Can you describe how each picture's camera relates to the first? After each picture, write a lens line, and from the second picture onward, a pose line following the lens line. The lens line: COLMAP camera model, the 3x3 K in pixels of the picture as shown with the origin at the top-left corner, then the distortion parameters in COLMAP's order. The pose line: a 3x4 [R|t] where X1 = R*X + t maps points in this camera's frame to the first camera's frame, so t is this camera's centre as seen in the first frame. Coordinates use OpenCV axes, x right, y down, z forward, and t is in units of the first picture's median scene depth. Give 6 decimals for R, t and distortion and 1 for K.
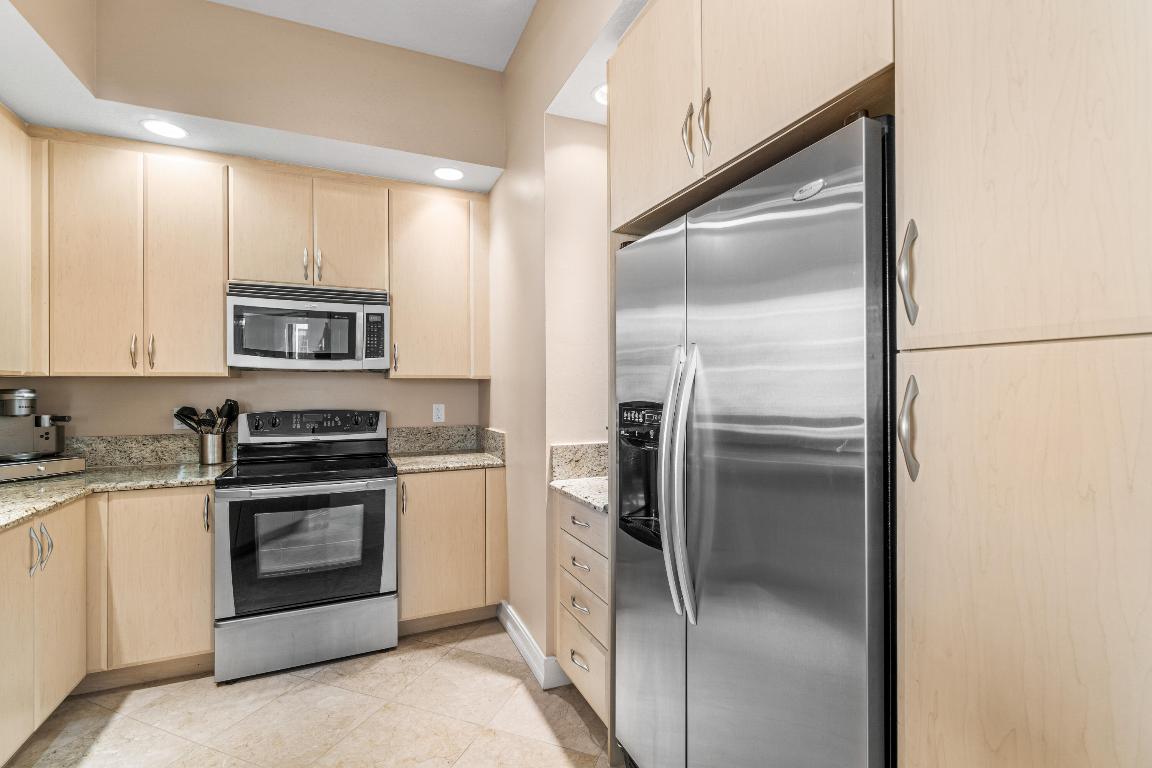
lens RADIAL K [[509.9, 0, 574.3], [0, 509.9, 389.1], [0, 0, 1]] dist [-0.002366, -0.000402]
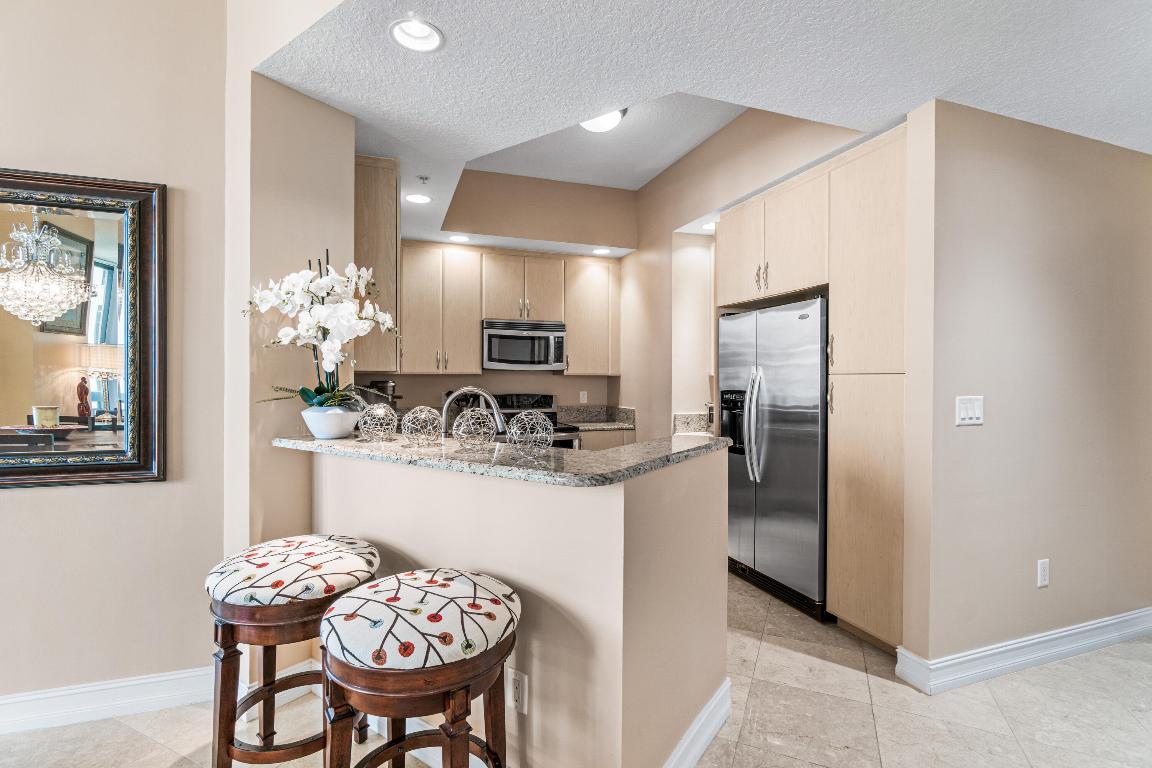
lens RADIAL K [[527.5, 0, 576.0], [0, 527.5, 384.0], [0, 0, 1]] dist [0.000203, 0.000052]
pose [[0.997819, 0.007366, -0.065597, -0.238779], [-0.006699, 0.999924, 0.010381, -0.012443], [0.065668, -0.009918, 0.997792, -0.788573]]
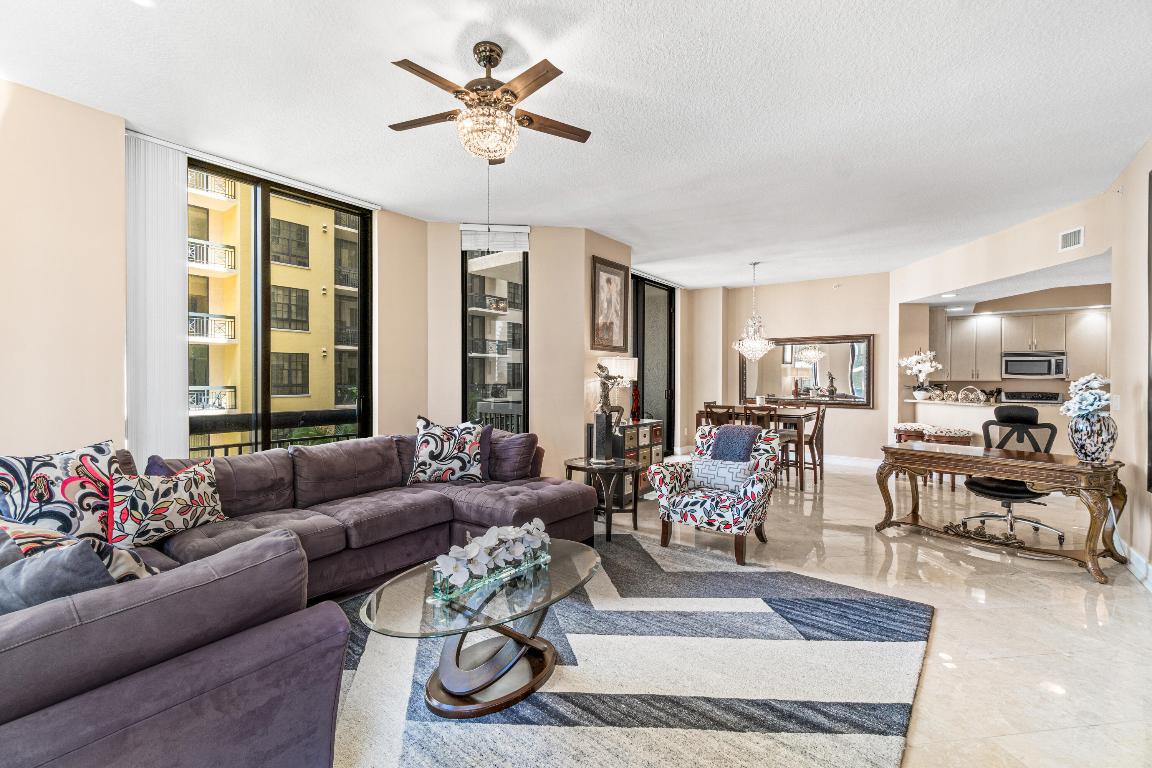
lens RADIAL K [[484.5, 0, 575.7], [0, 484.5, 381.7], [0, 0, 1]] dist [-0.000830, -0.000045]
pose [[0.476433, 0.008661, -0.879168, 0.789928], [-0.003418, 0.999962, 0.007998, -0.035221], [0.879204, -0.000806, 0.476444, -2.994082]]
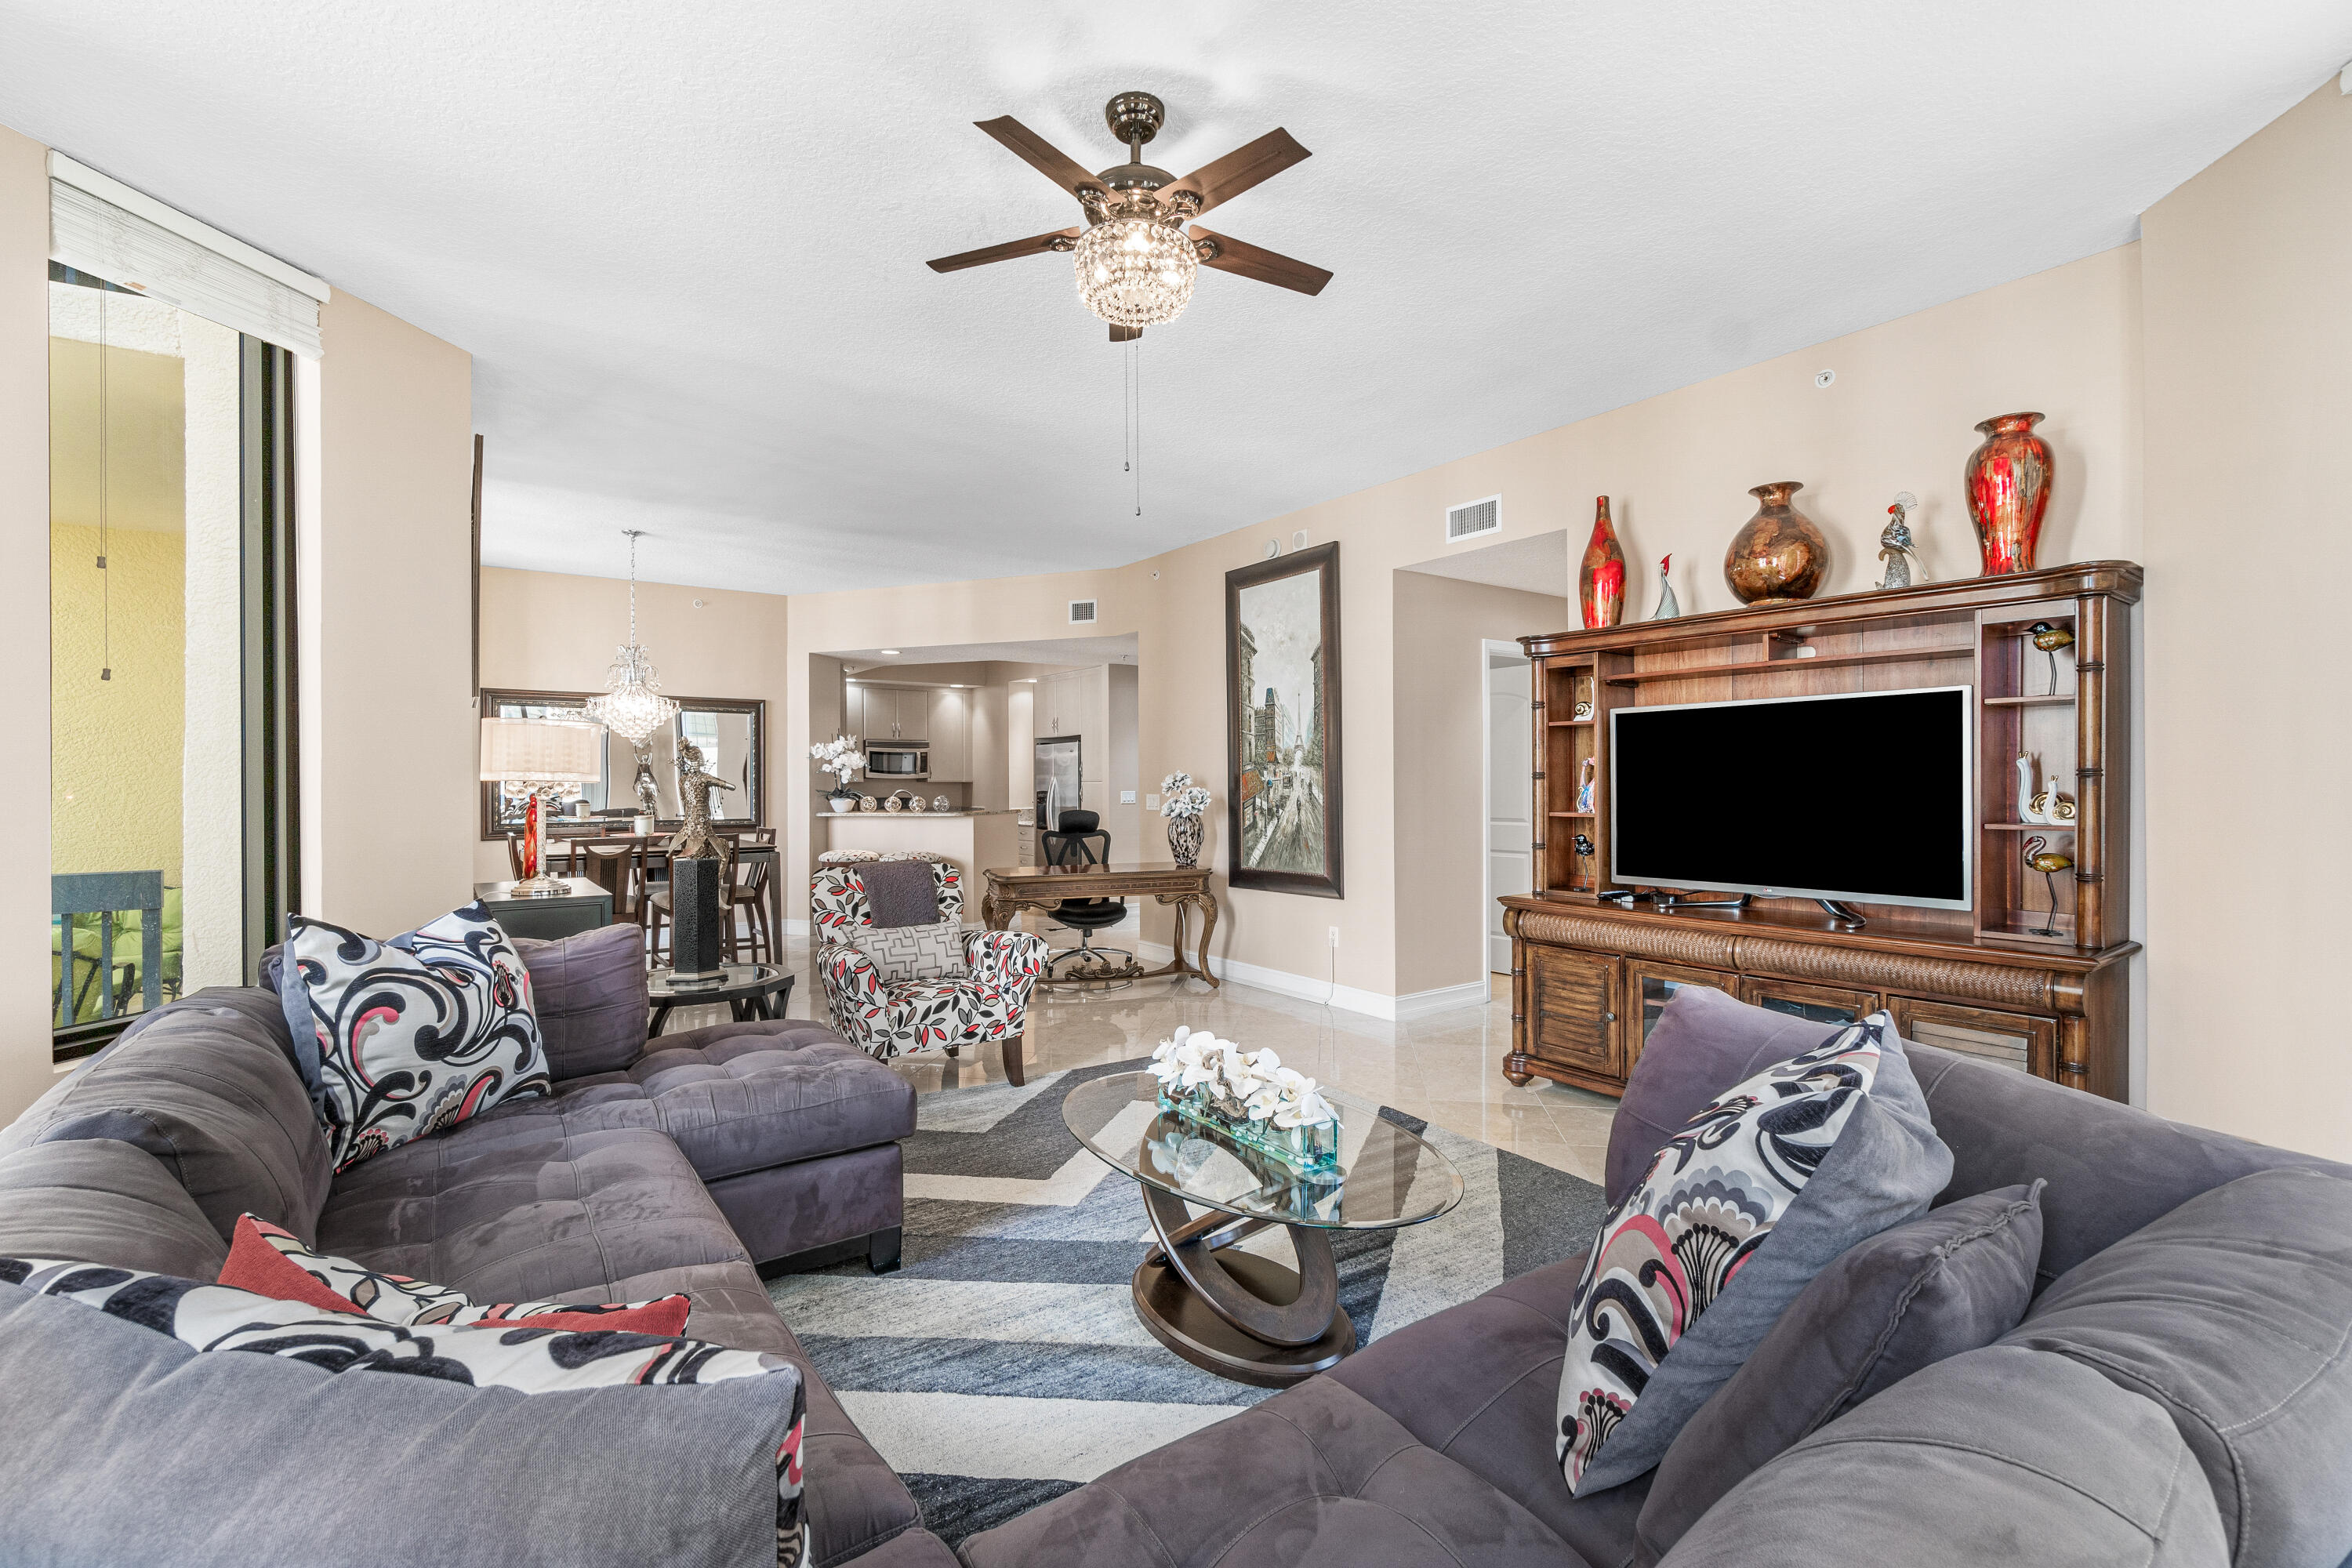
lens RADIAL K [[1013.4, 0, 1124.5], [0, 1013.4, 779.4], [0, 0, 1]] dist [-0.000702, -0.000242]
pose [[0.986708, -0.000942, 0.162501, -0.271012], [0.001468, 0.999994, -0.003113, -0.021345], [-0.162497, 0.003310, 0.986704, -3.642741]]
